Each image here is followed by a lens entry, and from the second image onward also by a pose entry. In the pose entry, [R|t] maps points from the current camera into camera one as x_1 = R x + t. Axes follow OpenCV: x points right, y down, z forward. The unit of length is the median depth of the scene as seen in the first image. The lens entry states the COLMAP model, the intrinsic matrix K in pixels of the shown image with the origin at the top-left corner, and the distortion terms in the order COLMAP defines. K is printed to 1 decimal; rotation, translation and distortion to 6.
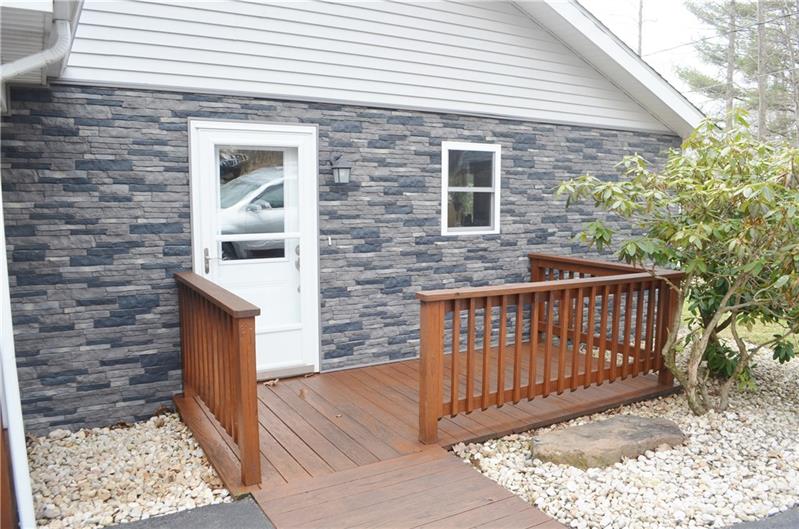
lens RADIAL K [[626.6, 0, 400.8], [0, 626.6, 265.9], [0, 0, 1]] dist [-0.071859, -0.001153]
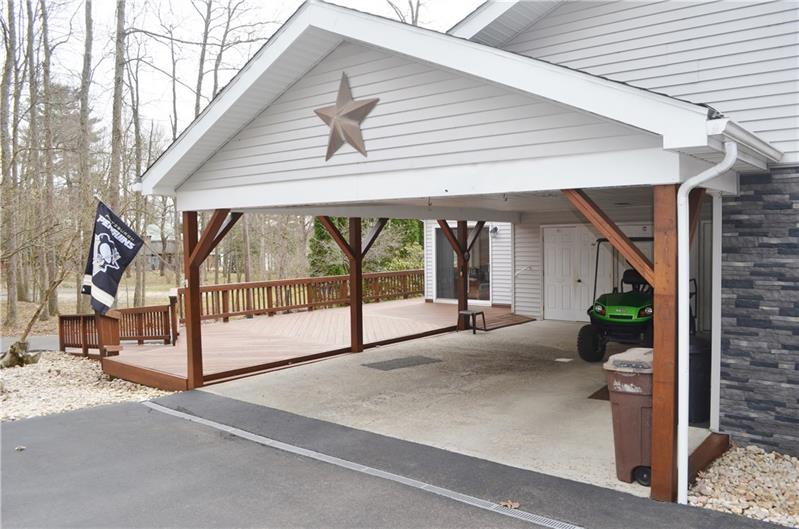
lens RADIAL K [[626.6, 0, 401.6], [0, 626.6, 263.6], [0, 0, 1]] dist [-0.071859, -0.001153]
pose [[0.332121, 0.028757, -0.942798, 0.350310], [-0.095960, 0.995379, -0.003443, -0.025945], [0.938343, 0.091614, 0.333346, -0.114348]]
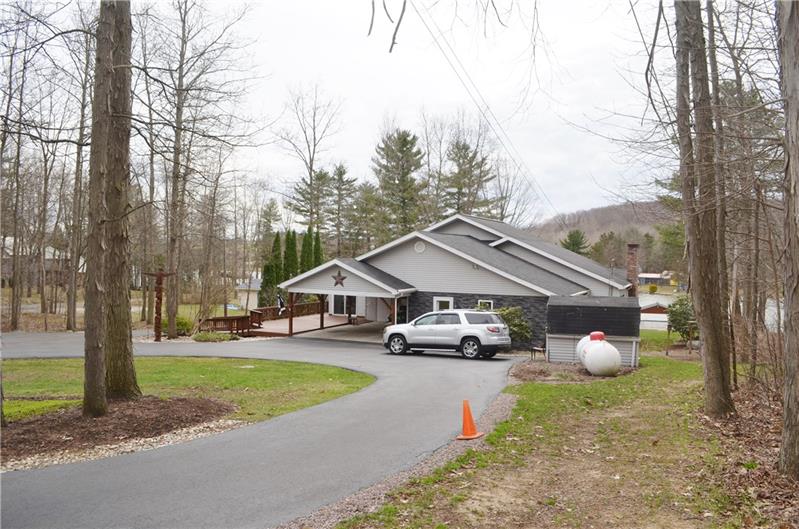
lens RADIAL K [[626.6, 0, 399.9], [0, 626.6, 264.9], [0, 0, 1]] dist [-0.071859, -0.001153]
pose [[0.560479, 0.018681, -0.827958, 6.429179], [-0.109996, 0.992567, -0.052065, -0.241077], [0.820832, 0.120253, 0.558368, -3.949152]]
